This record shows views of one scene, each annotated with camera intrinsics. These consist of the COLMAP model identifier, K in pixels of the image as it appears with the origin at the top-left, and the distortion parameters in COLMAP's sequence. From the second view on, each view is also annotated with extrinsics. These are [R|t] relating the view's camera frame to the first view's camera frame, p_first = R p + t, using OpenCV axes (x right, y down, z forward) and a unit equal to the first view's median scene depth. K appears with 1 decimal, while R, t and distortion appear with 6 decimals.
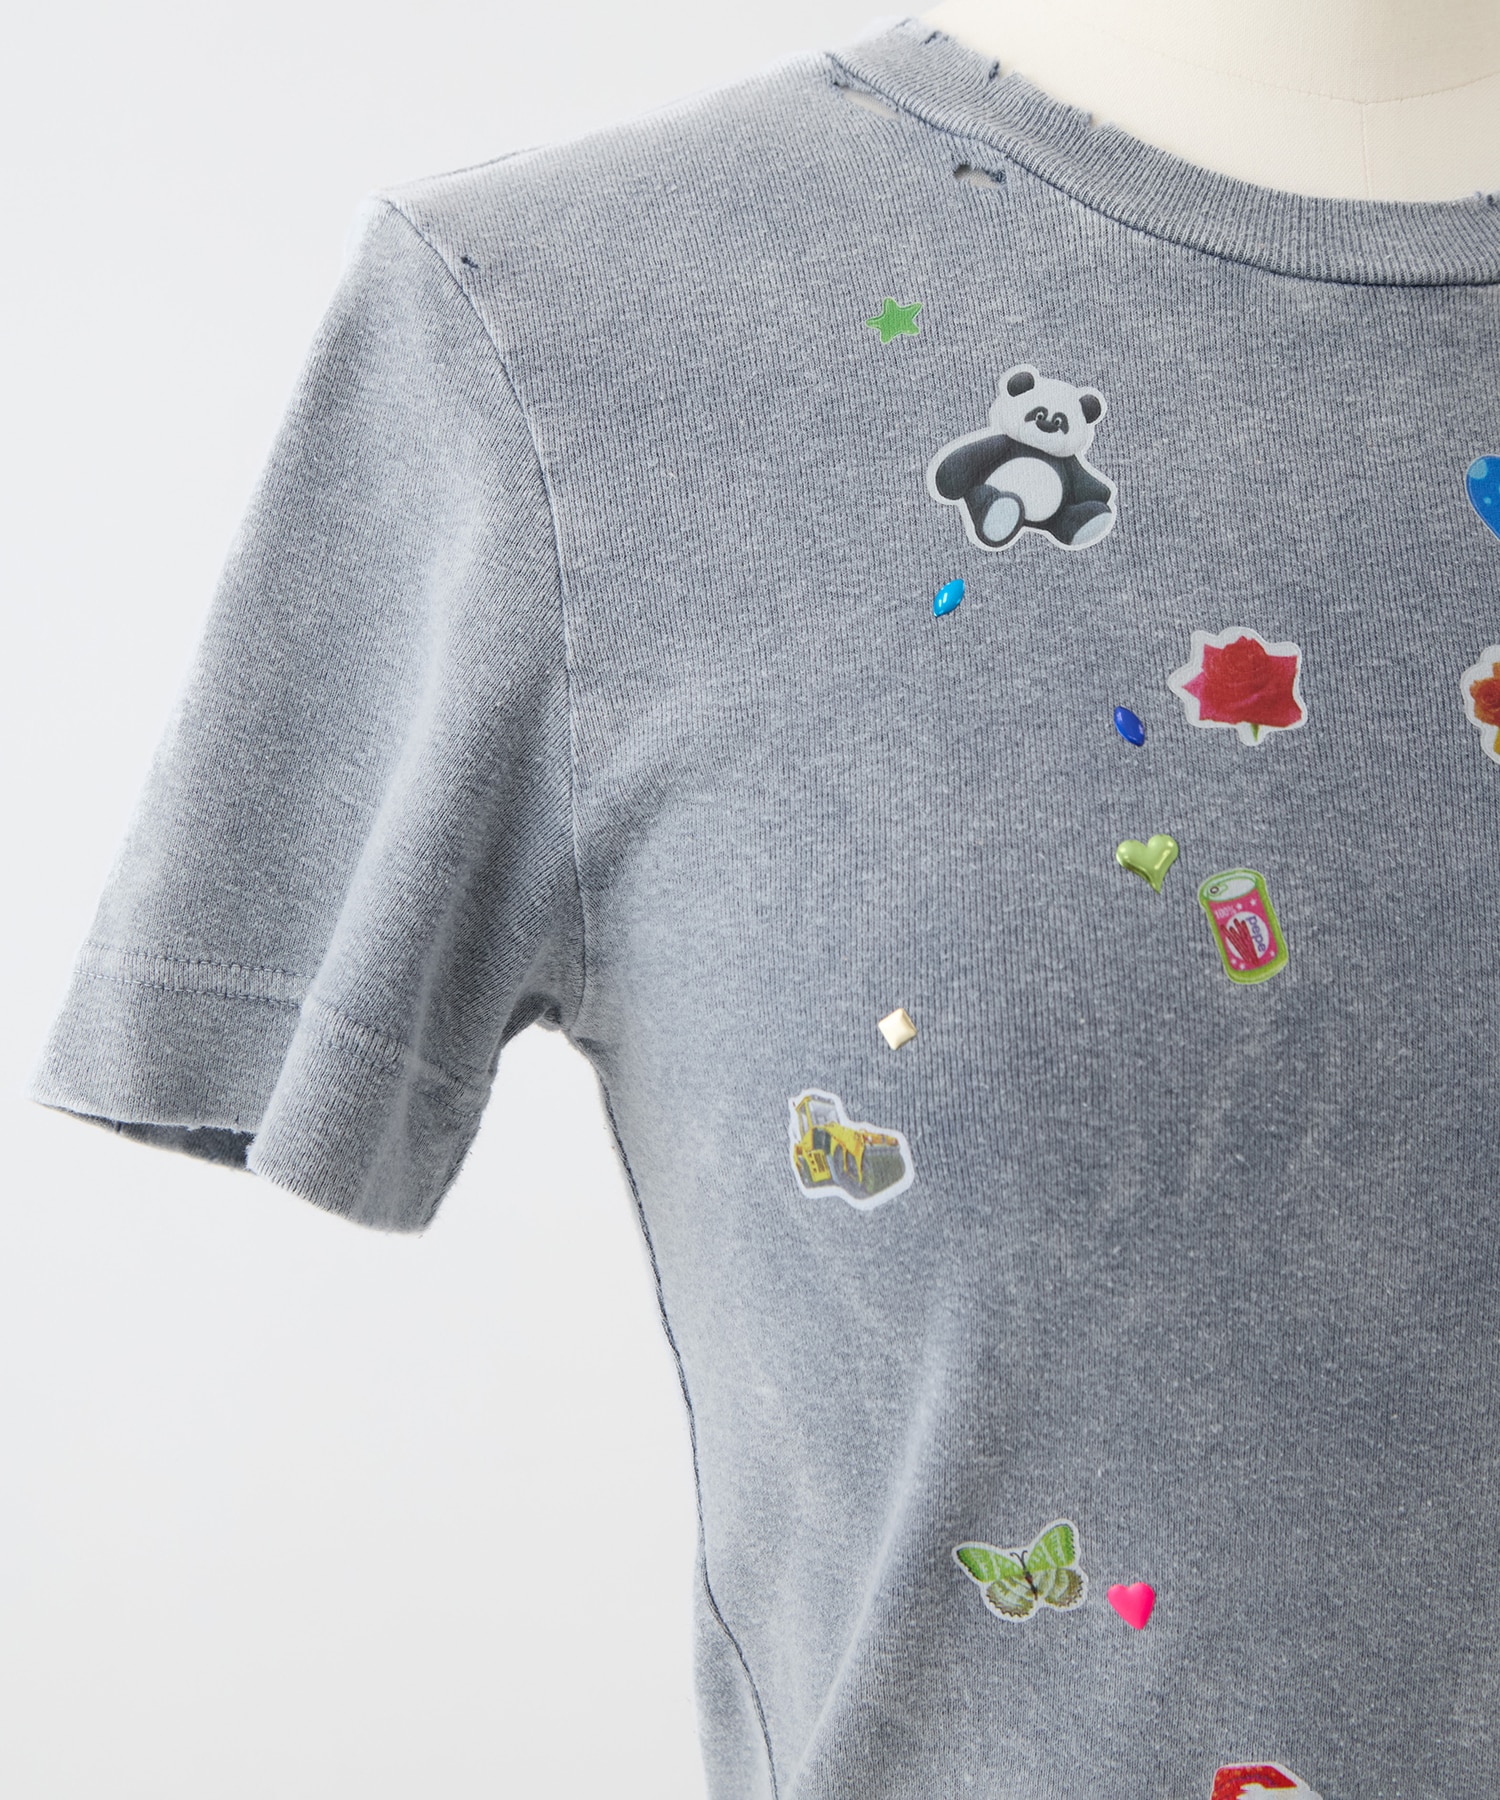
lens RADIAL K [[2575.9, 0, 750.0], [0, 2575.9, 900.0], [0, 0, 1]] dist [-0.057735, 0.020192]
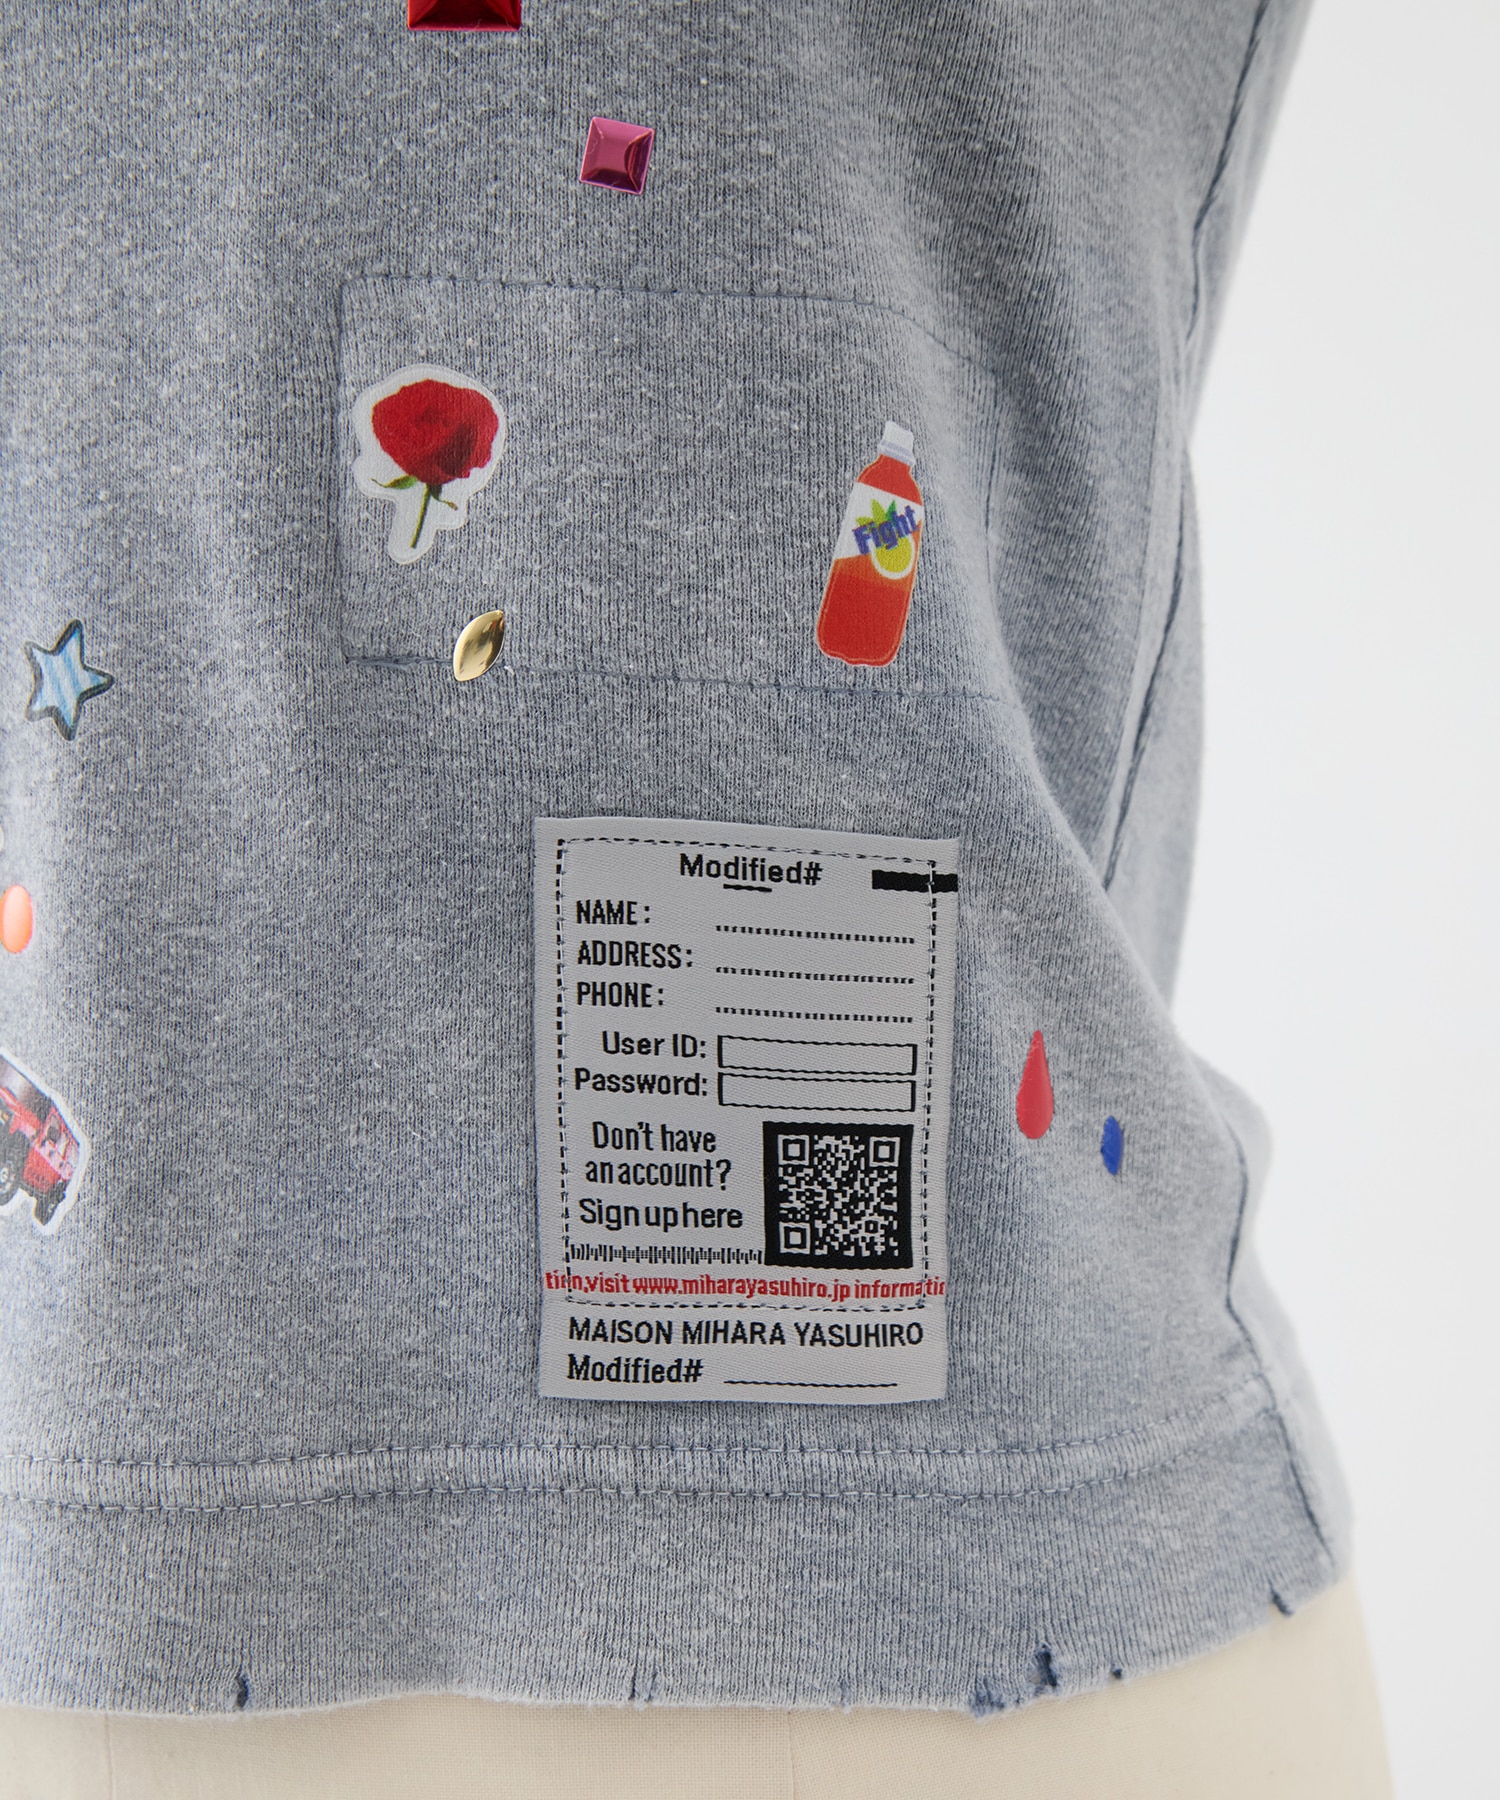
lens RADIAL K [[2879.8, 0, 750.1], [0, 2879.8, 941.7], [0, 0, 1]] dist [-0.100228, -0.063866]
pose [[0.918428, 0.070960, -0.389172, 0.783583], [-0.051343, 0.996841, 0.060592, 0.400674], [0.392242, -0.035668, 0.919170, 0.346619]]
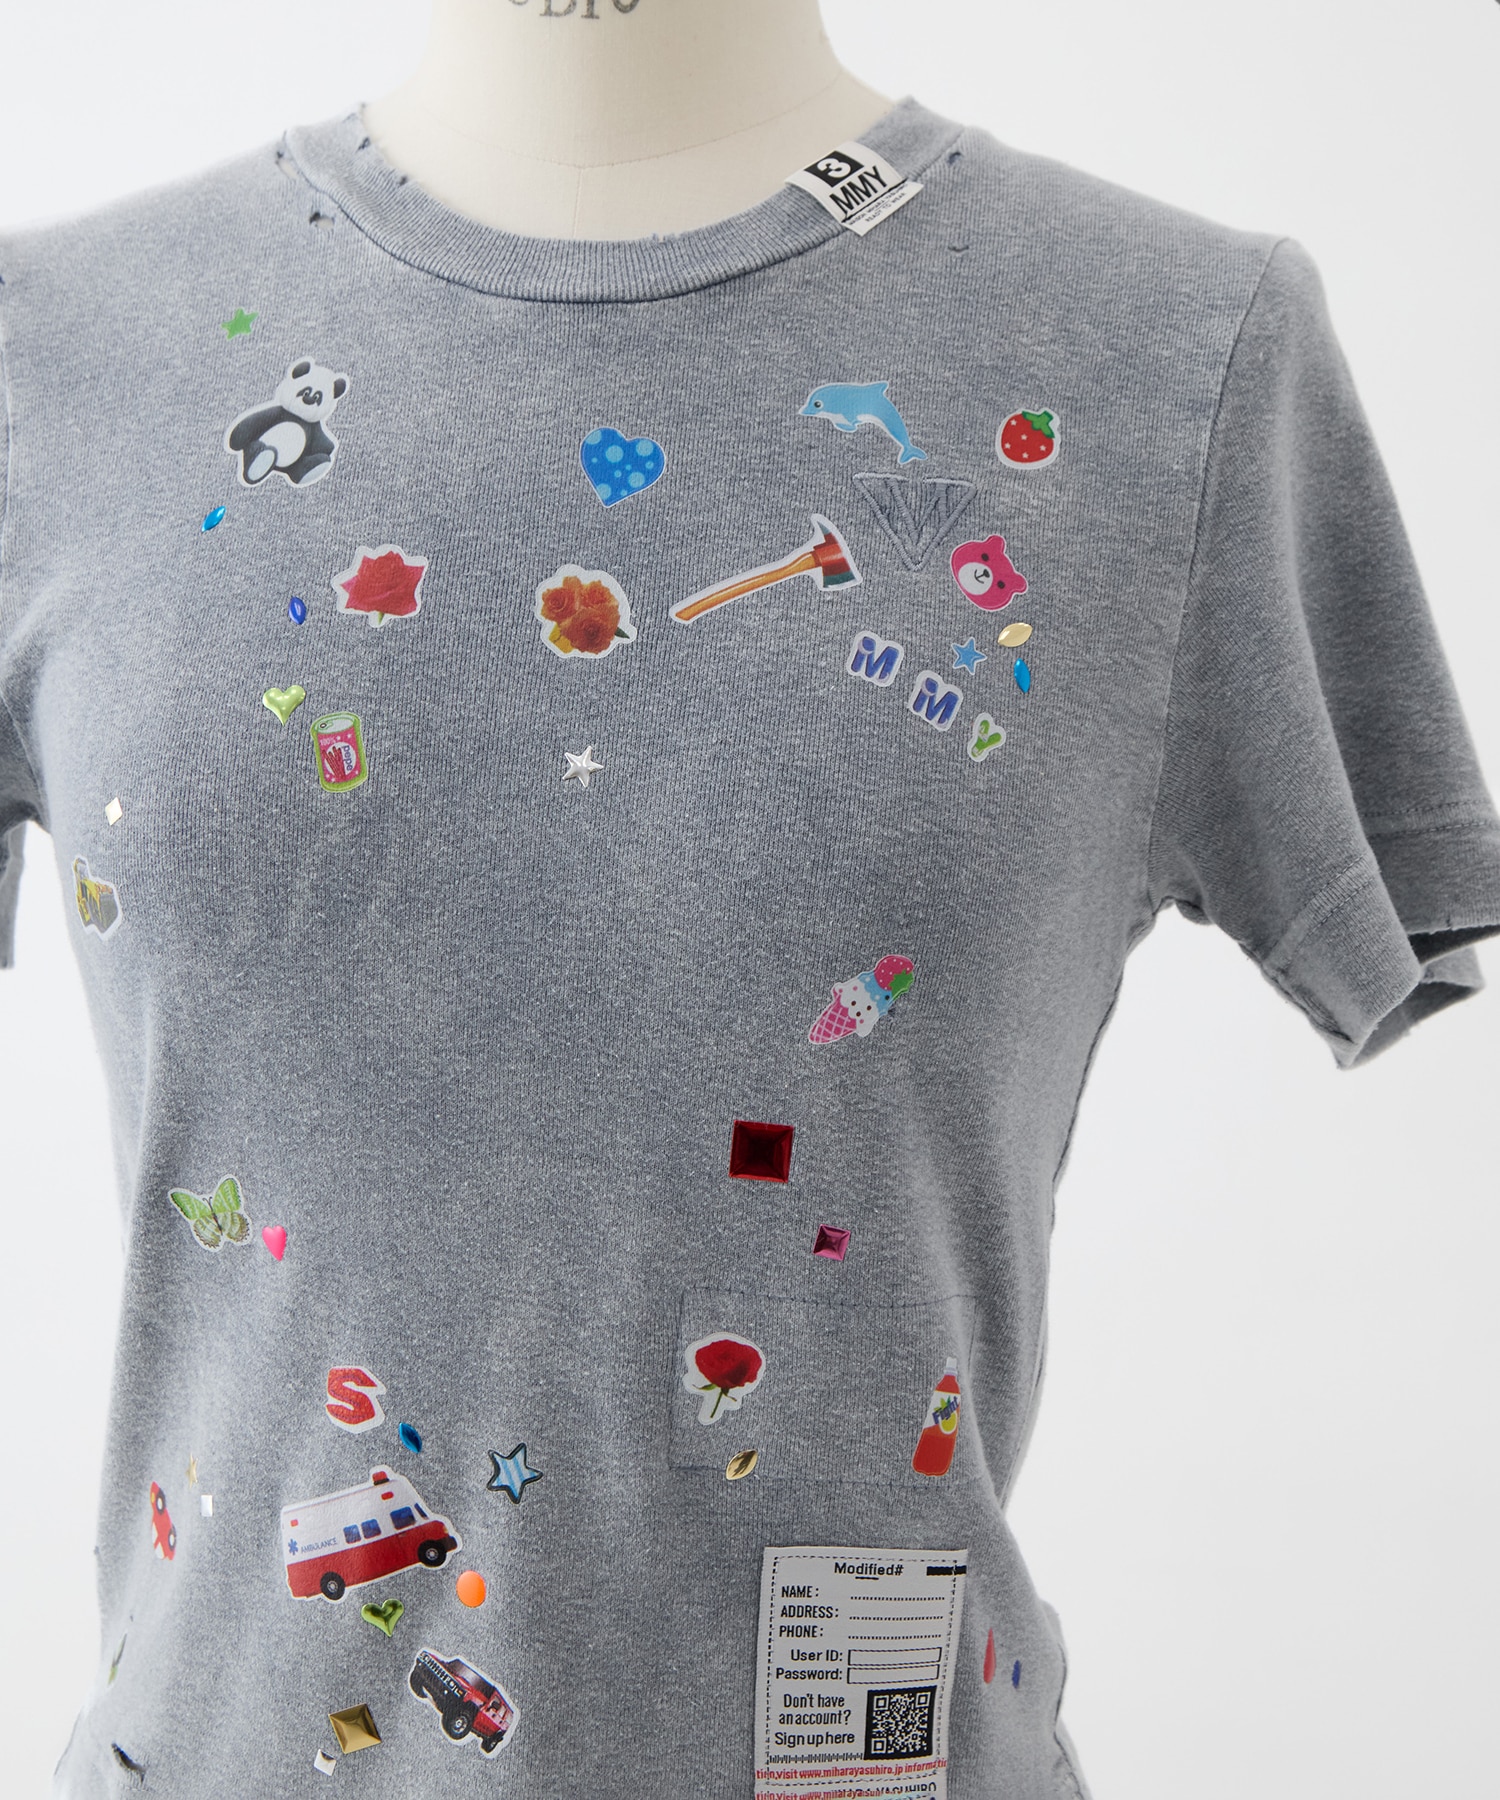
lens RADIAL K [[2575.9, 0, 750.0], [0, 2575.9, 900.0], [0, 0, 1]] dist [-0.057735, 0.020192]
pose [[0.975067, 0.066881, -0.211591, 0.686443], [-0.069898, 0.997531, -0.006804, 0.081520], [0.210614, 0.021424, 0.977335, -0.314941]]
